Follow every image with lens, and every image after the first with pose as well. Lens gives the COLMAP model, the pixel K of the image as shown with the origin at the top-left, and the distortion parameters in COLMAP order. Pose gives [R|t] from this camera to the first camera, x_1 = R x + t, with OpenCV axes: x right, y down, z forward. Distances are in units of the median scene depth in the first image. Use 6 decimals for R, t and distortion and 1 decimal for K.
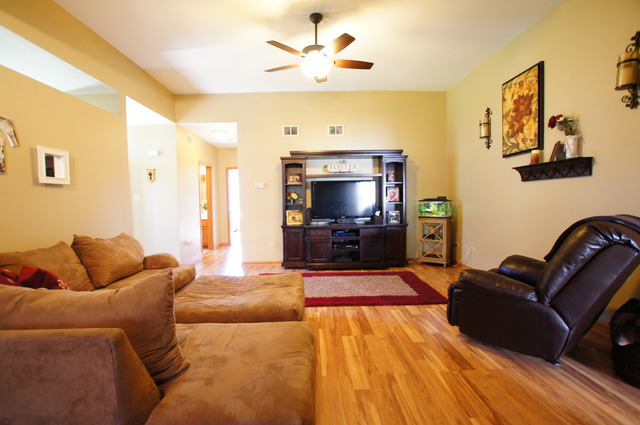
lens RADIAL K [[308.2, 0, 311.7], [0, 308.2, 216.3], [0, 0, 1]] dist [-0.055667, 0.023359]
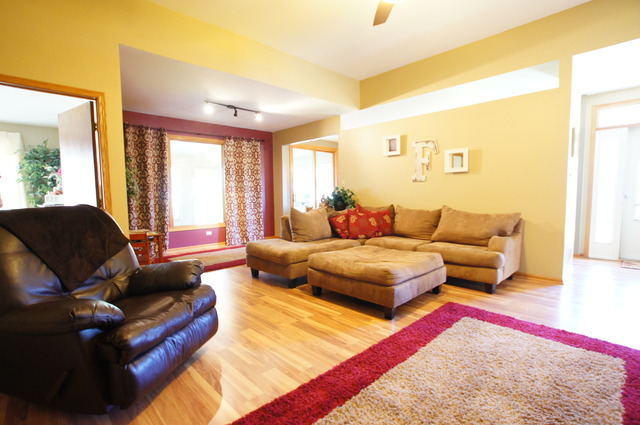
lens RADIAL K [[308.2, 0, 311.7], [0, 308.2, 216.3], [0, 0, 1]] dist [-0.055667, 0.023359]
pose [[-0.737091, 0.076706, -0.671427, 0.758514], [-0.007379, 0.992565, 0.121495, -0.066625], [0.675754, 0.094507, -0.731044, 1.676877]]
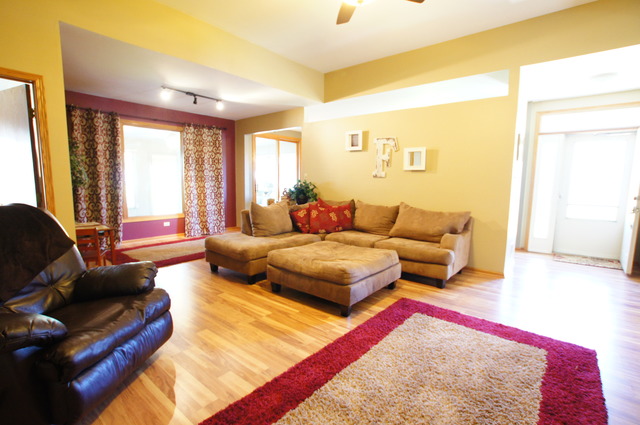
lens RADIAL K [[308.2, 0, 311.7], [0, 308.2, 216.3], [0, 0, 1]] dist [-0.055667, 0.023359]
pose [[-0.656314, 0.096888, -0.748241, 0.745271], [-0.037803, 0.986252, 0.160866, -0.108189], [0.753541, 0.133865, -0.643628, 1.685832]]
